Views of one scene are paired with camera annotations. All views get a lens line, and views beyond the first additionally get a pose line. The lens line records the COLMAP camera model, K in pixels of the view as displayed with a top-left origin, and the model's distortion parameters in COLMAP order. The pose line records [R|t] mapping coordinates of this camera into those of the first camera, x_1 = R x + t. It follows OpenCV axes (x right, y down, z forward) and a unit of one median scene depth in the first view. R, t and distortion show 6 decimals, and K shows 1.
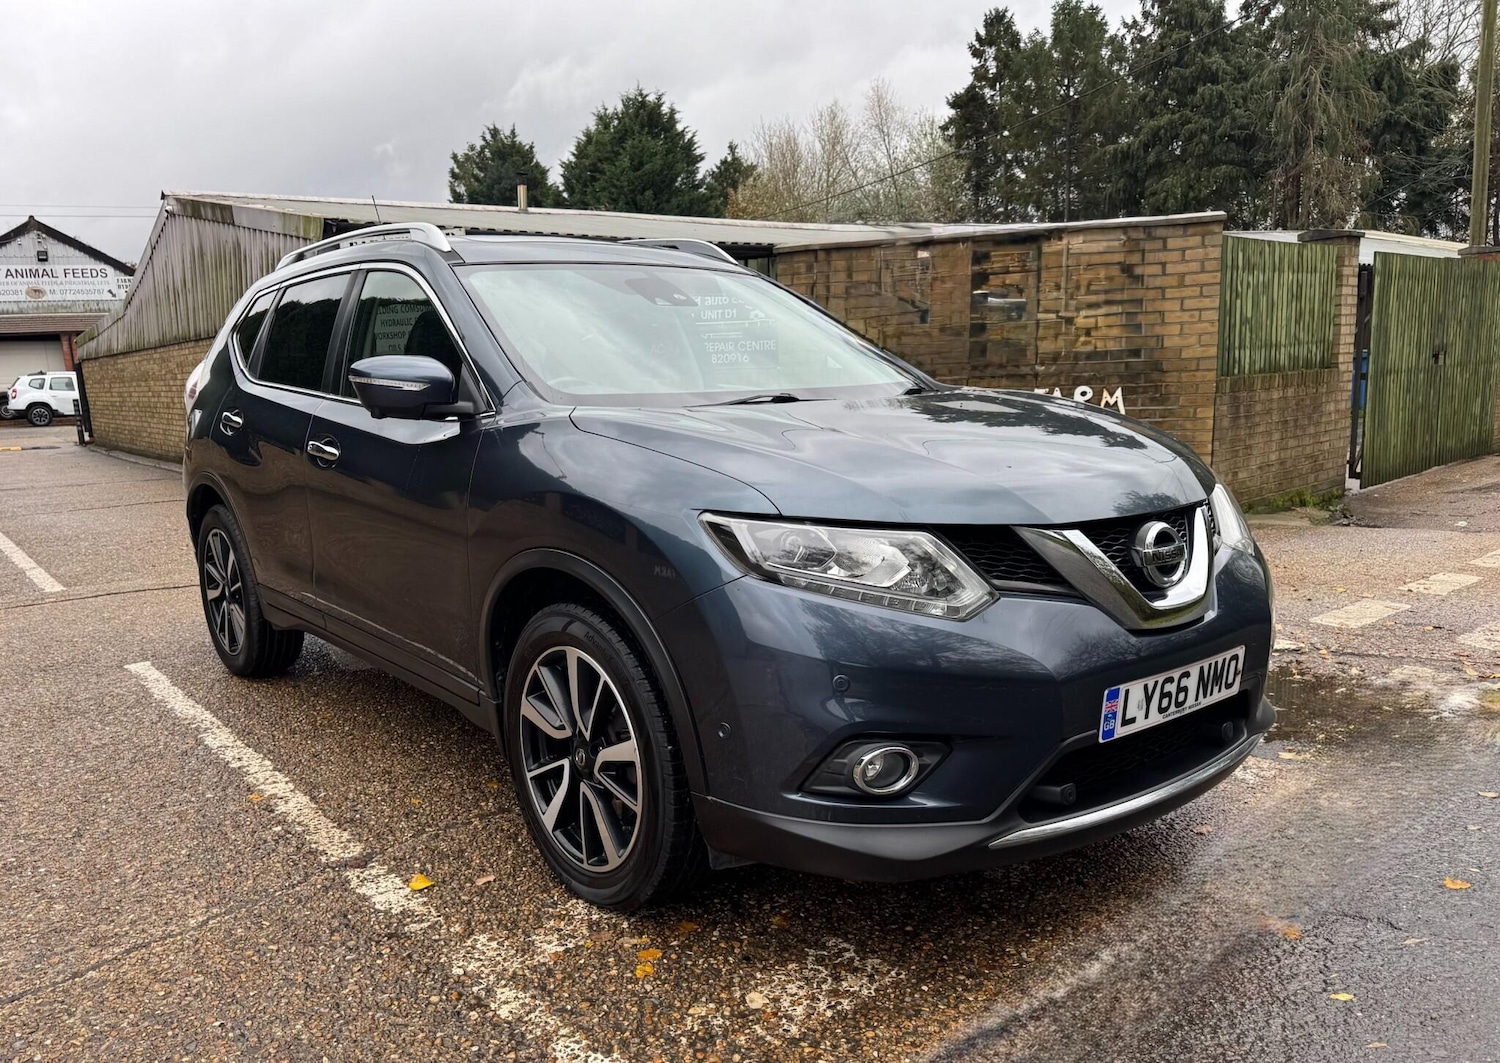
lens RADIAL K [[1152.0, 0, 668.6], [0, 1152.0, 609.2], [0, 0, 1]] dist [0.097474, -0.126918]
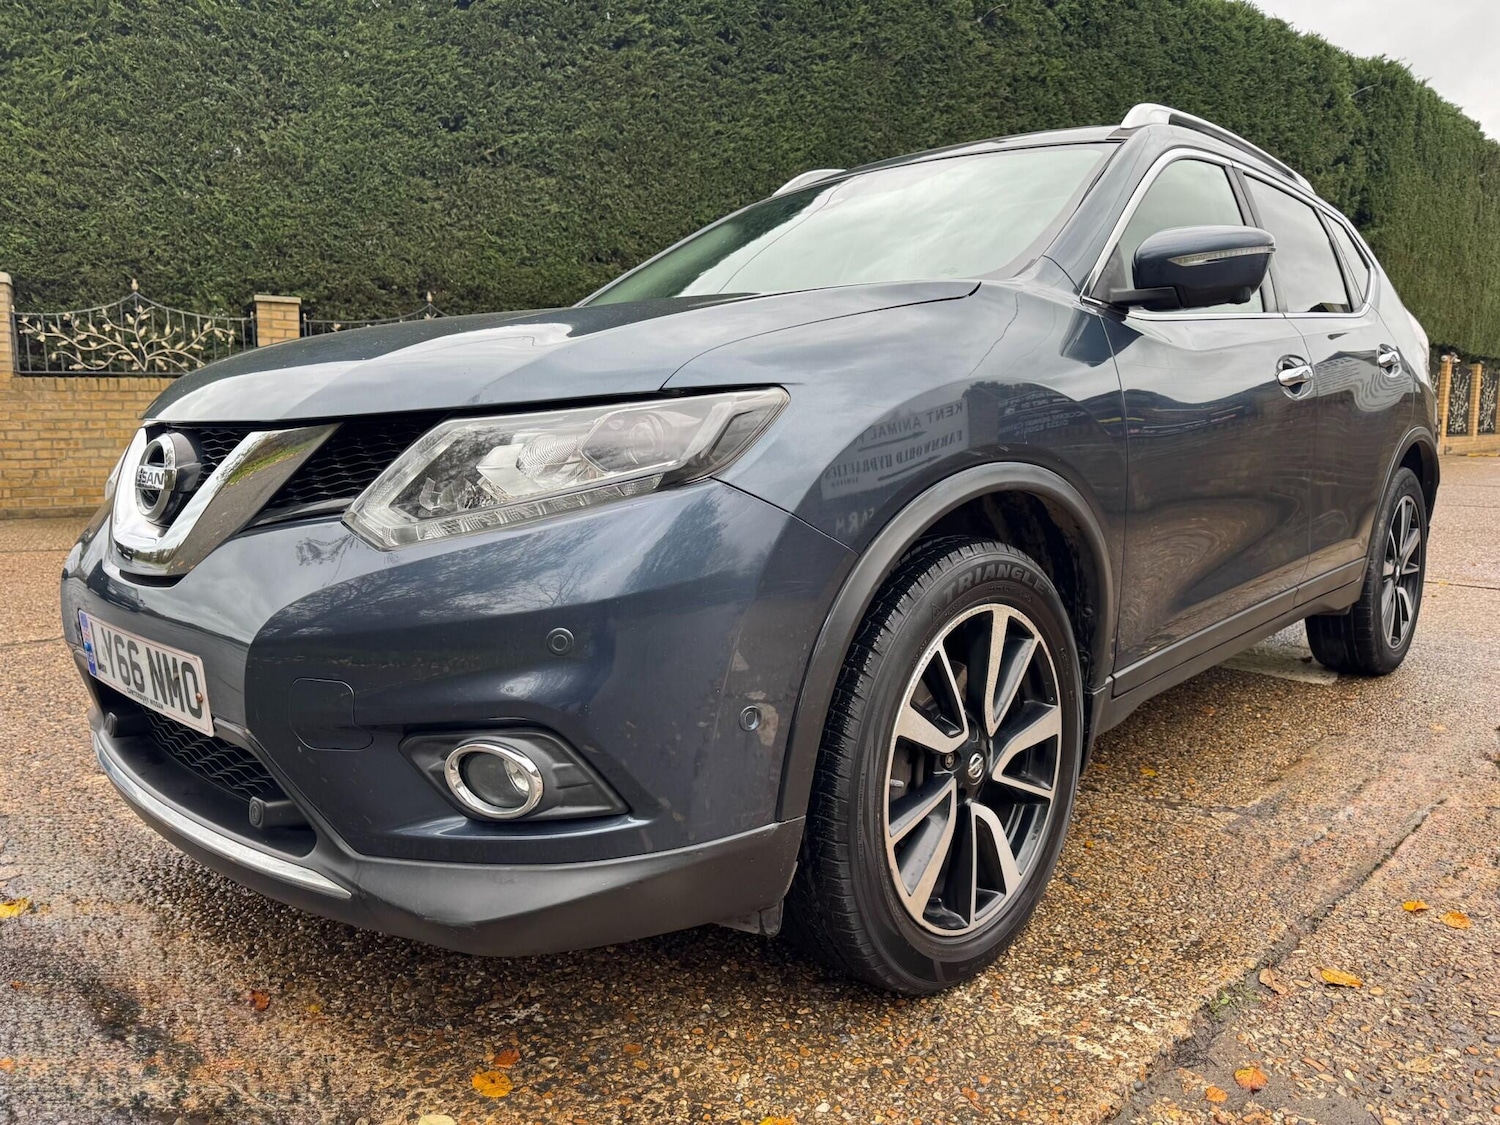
lens RADIAL K [[1077.7, 0, 743.6], [0, 1077.7, 560.5], [0, 0, 1]] dist [0.010162, -0.011835]
pose [[0.153601, 0.160245, -0.975053, 1.055579], [-0.197183, 0.971887, 0.128663, -0.143519], [0.968259, 0.172501, 0.180881, 1.142826]]
